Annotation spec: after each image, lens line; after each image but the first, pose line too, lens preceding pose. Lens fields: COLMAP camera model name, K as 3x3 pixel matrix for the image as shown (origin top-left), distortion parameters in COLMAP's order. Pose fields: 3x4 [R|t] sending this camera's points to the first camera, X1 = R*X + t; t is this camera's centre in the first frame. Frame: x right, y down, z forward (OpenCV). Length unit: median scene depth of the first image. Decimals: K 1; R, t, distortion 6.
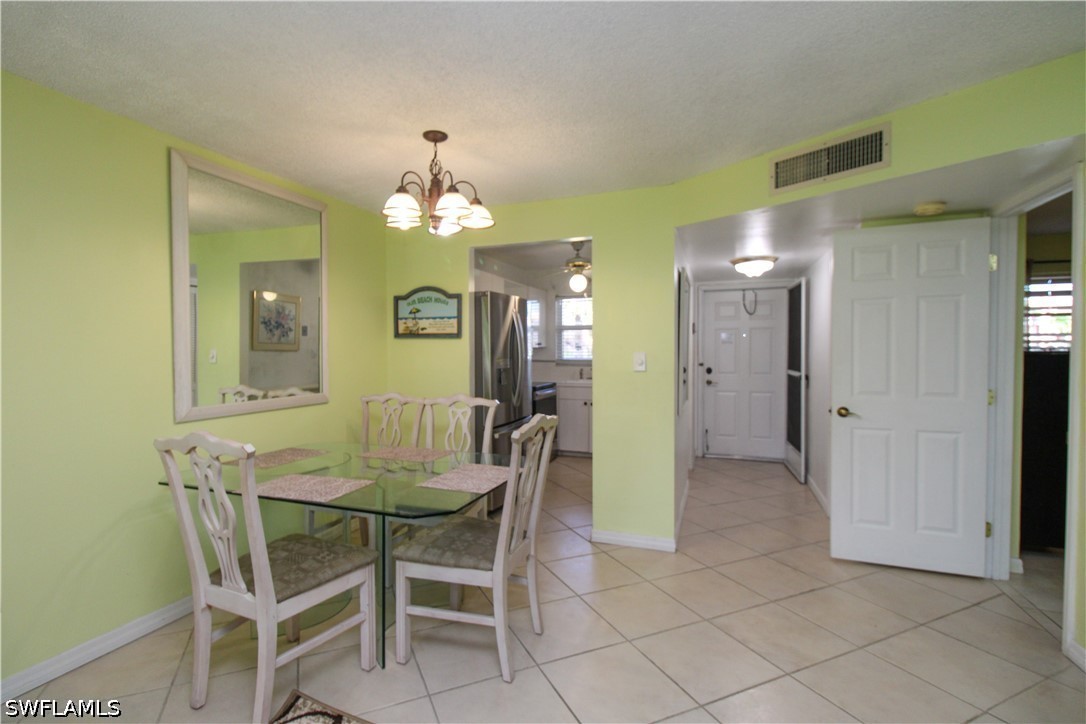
lens RADIAL K [[485.4, 0, 543.0], [0, 485.4, 362.0], [0, 0, 1]] dist [0.000066, -0.000008]
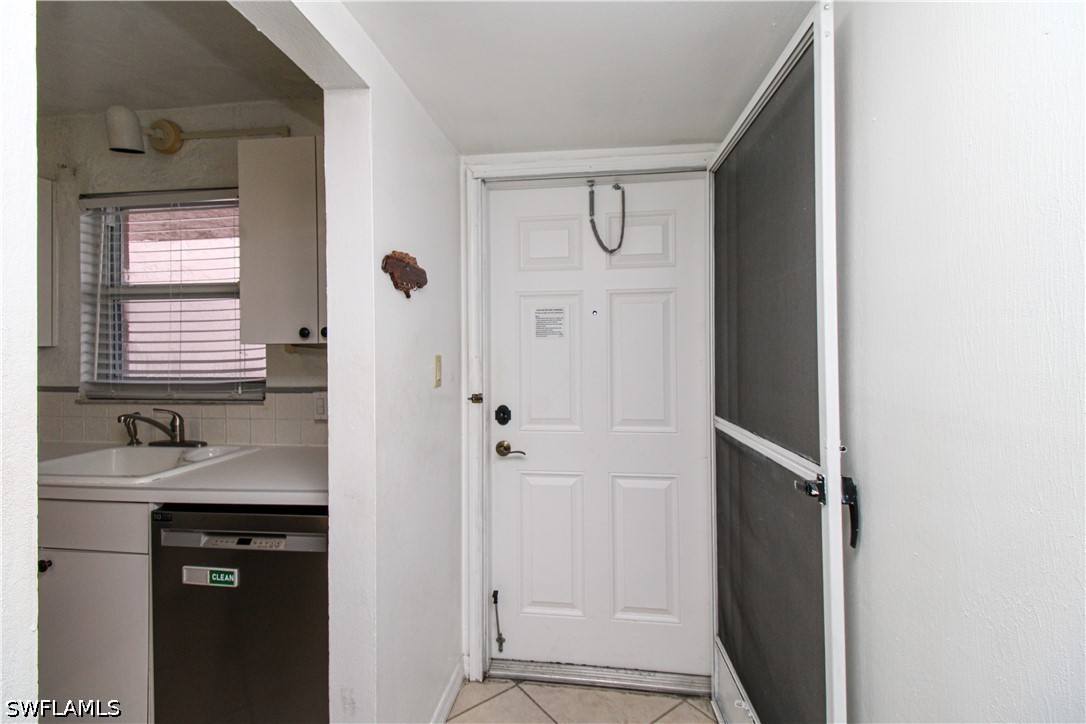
lens RADIAL K [[505.2, 0, 542.0], [0, 505.2, 345.4], [0, 0, 1]] dist [0.000384, -0.000019]
pose [[0.968350, -0.001336, 0.249592, 0.284224], [0.010011, 0.999389, -0.033491, -0.020044], [-0.249394, 0.034929, 0.967772, 0.651643]]
